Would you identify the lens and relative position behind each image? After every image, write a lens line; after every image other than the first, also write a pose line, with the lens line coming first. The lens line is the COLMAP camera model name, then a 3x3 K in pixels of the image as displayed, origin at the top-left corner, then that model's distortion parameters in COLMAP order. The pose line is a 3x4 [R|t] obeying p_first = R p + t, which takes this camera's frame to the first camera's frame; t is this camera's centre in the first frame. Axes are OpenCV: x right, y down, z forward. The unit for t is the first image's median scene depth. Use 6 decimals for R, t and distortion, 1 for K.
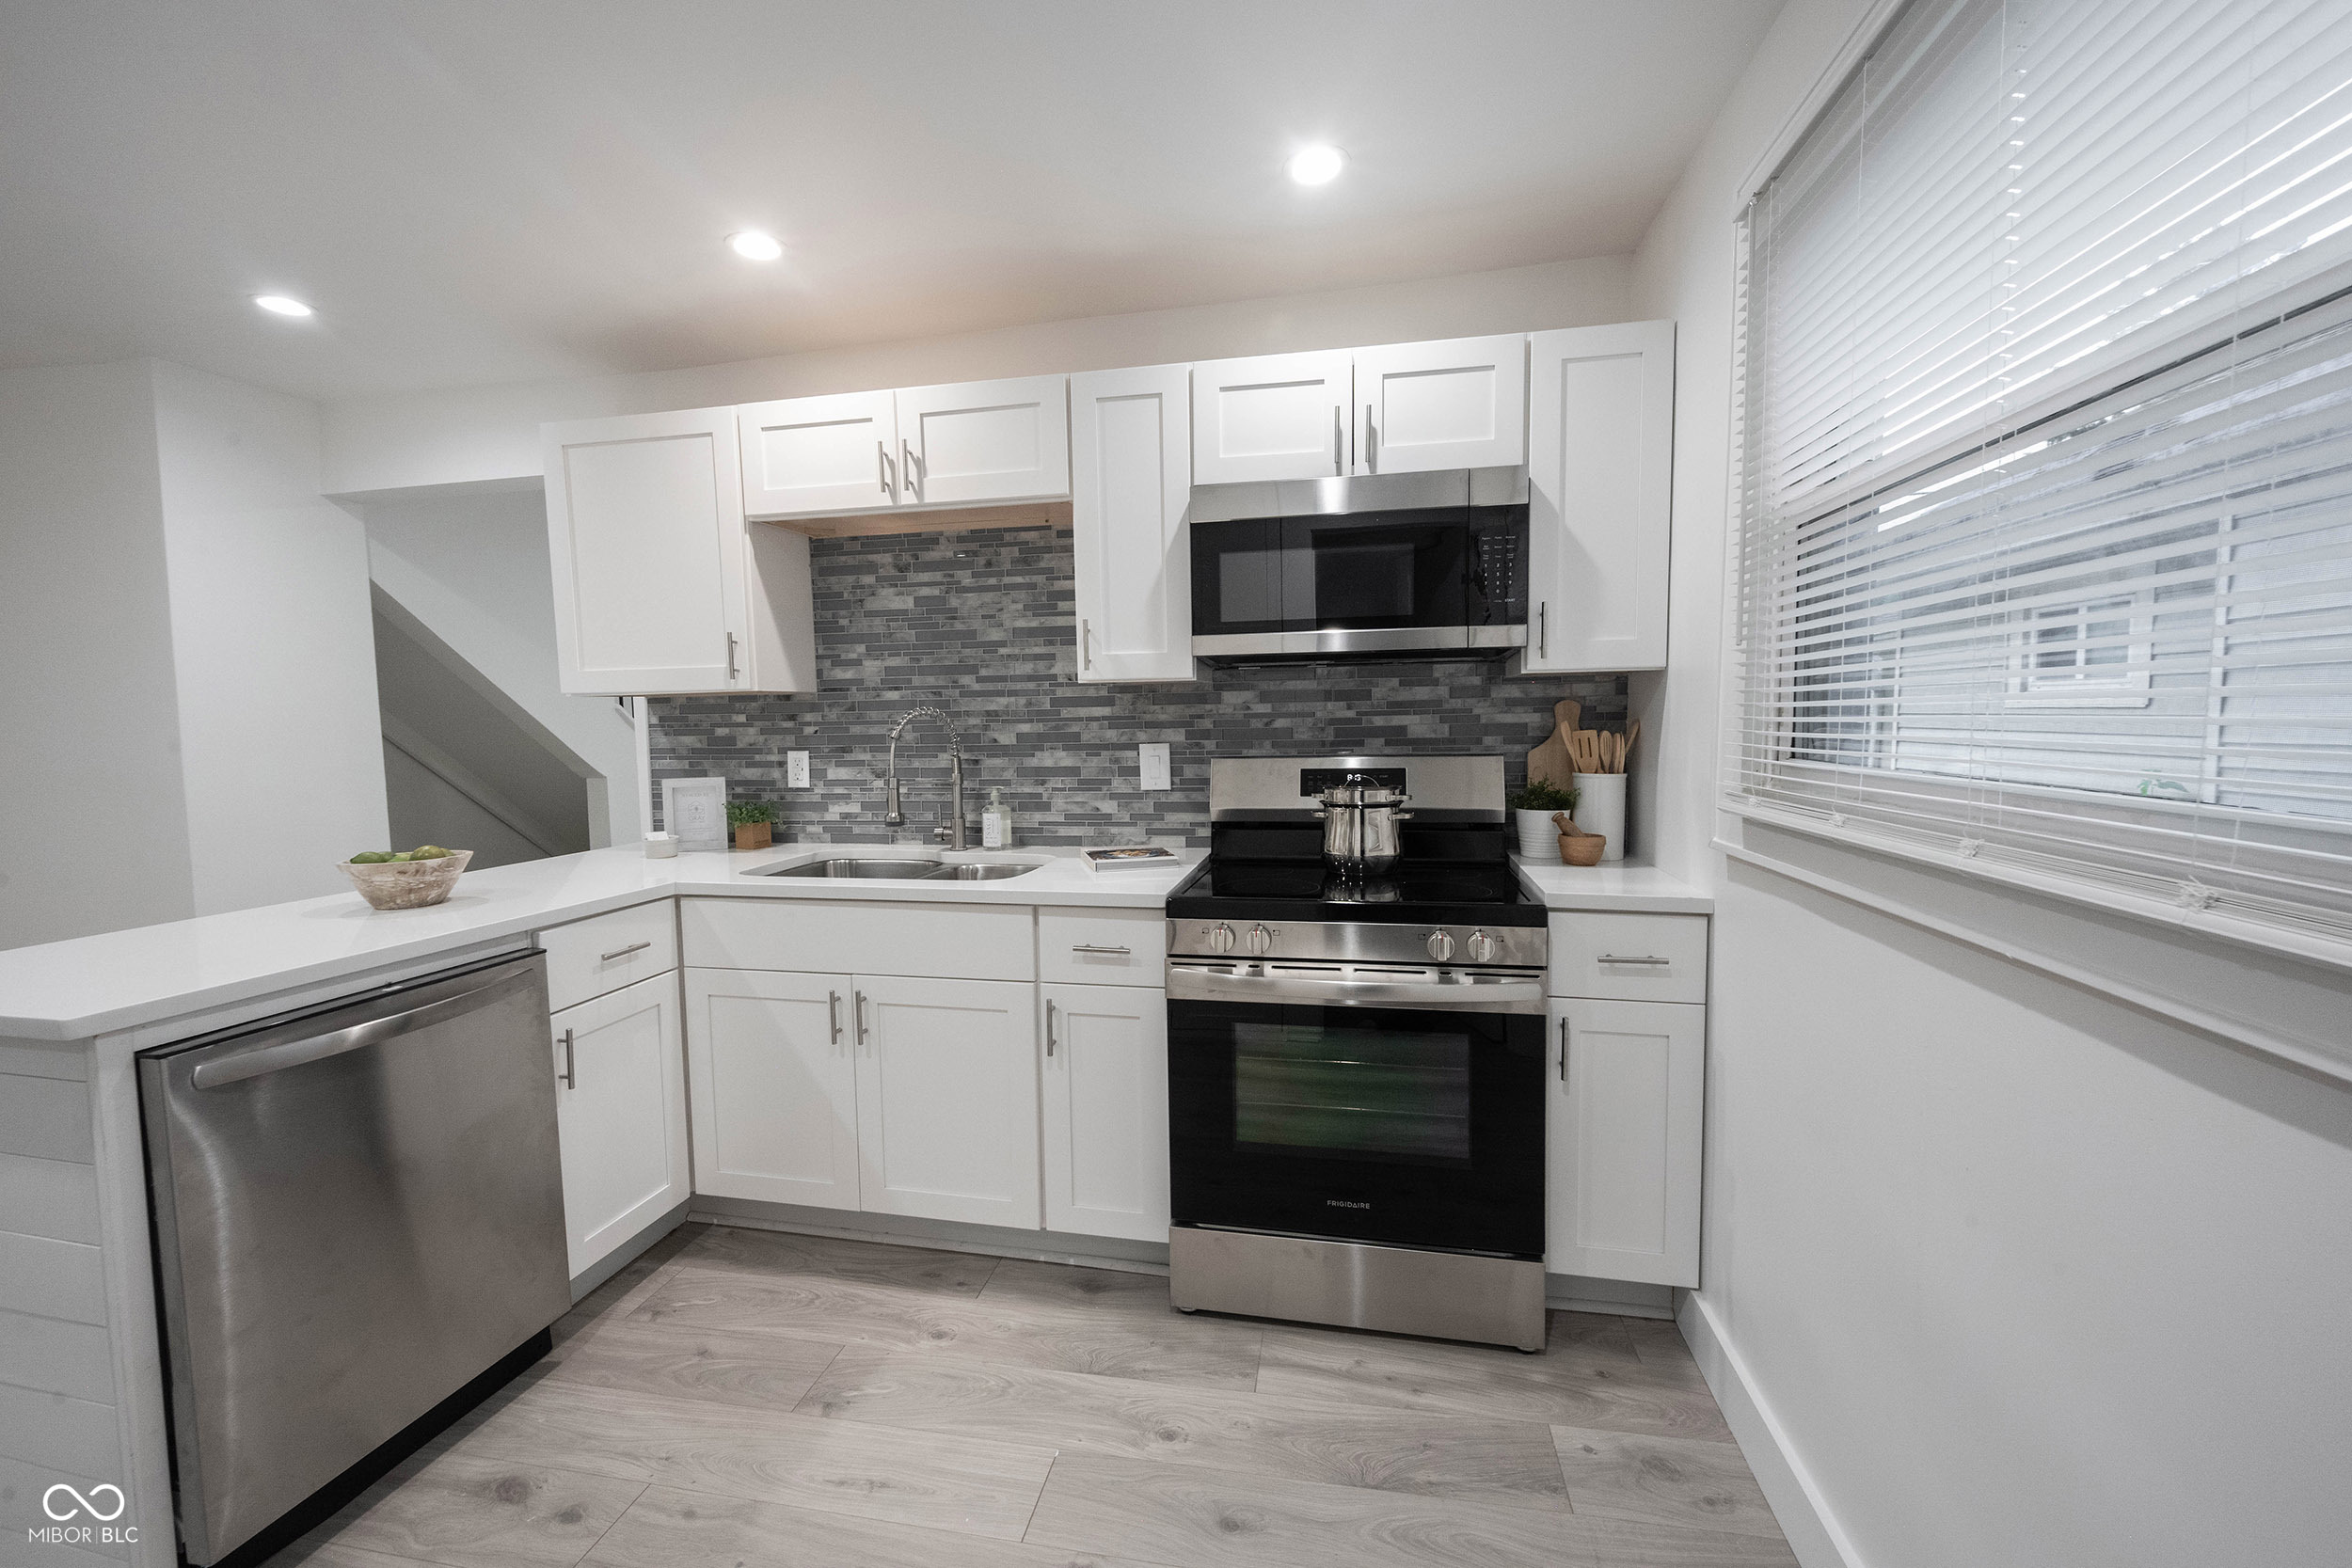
lens RADIAL K [[927.7, 0, 1169.1], [0, 927.7, 780.4], [0, 0, 1]] dist [0.000917, -0.000468]
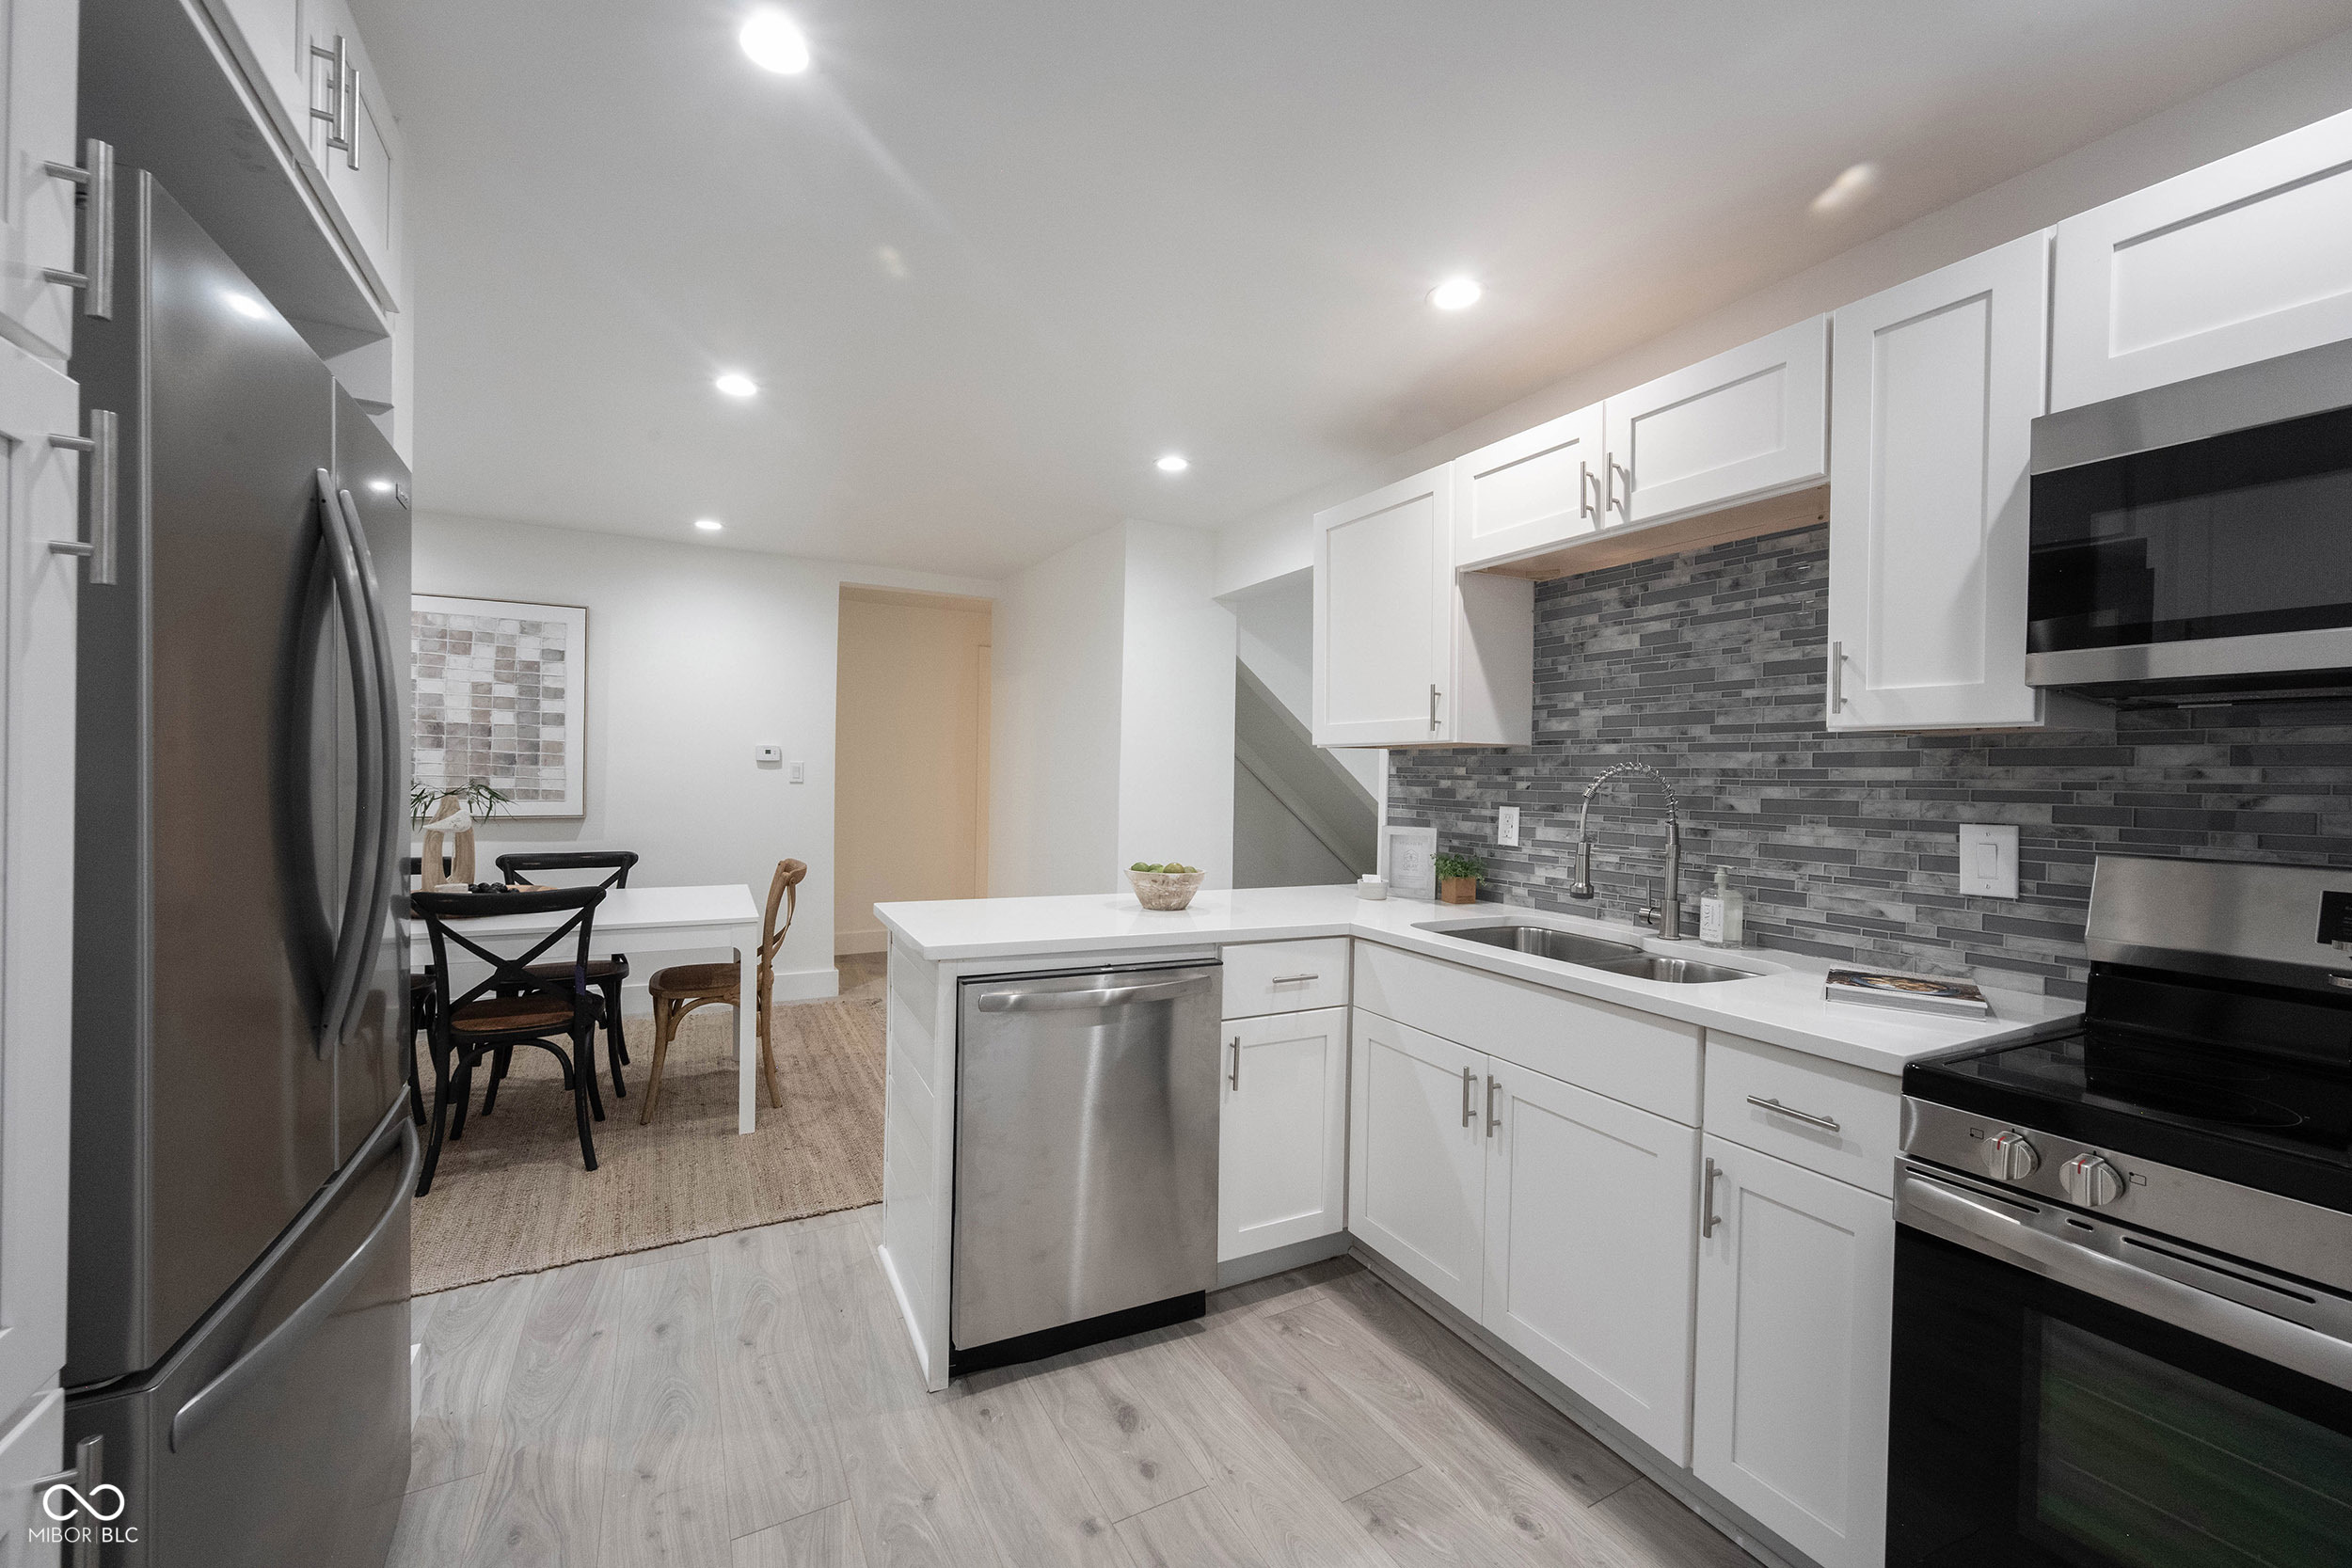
lens RADIAL K [[927.7, 0, 1177.7], [0, 927.7, 785.7], [0, 0, 1]] dist [0.000917, -0.000468]
pose [[0.640412, 0.038505, -0.767066, 0.119701], [-0.083825, 0.996280, -0.019973, -0.006380], [0.763443, 0.077090, 0.641258, 0.143148]]
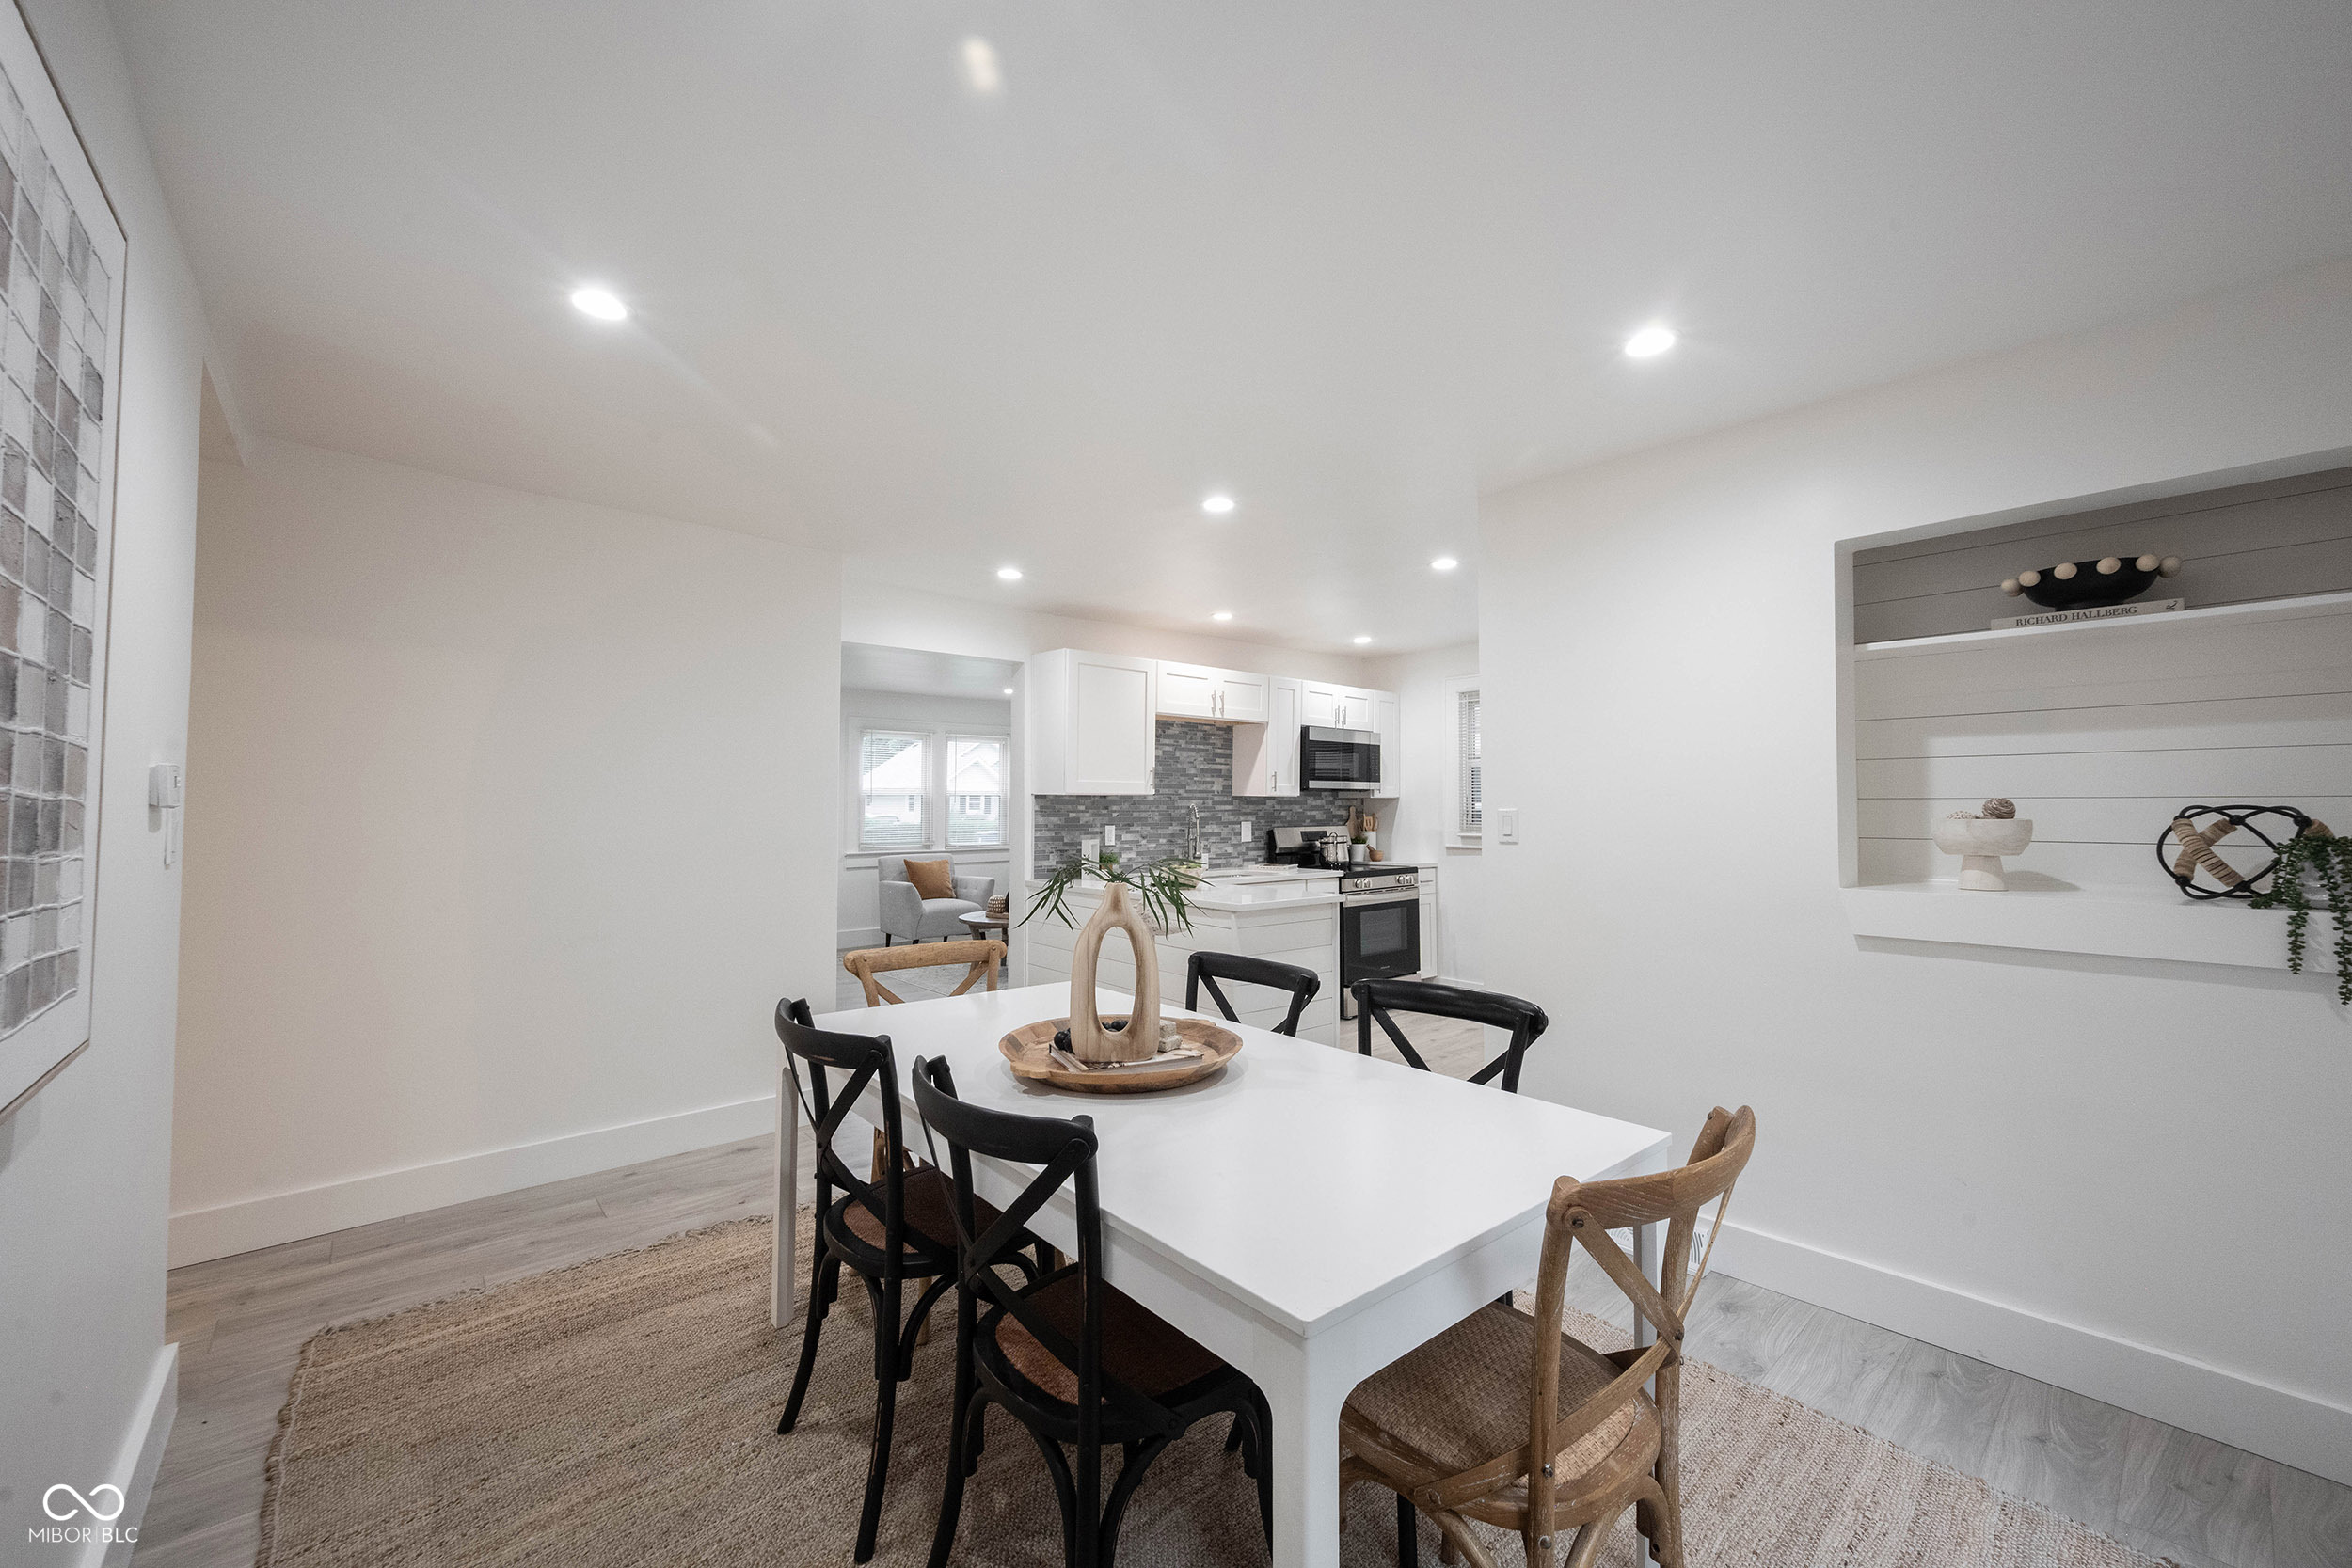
lens RADIAL K [[927.7, 0, 1179.5], [0, 927.7, 775.3], [0, 0, 1]] dist [0.000917, -0.000468]
pose [[0.608718, 0.043093, 0.792216, -1.980525], [0.044568, 0.995090, -0.088374, 0.043283], [-0.792134, 0.089102, 0.603808, -0.285438]]
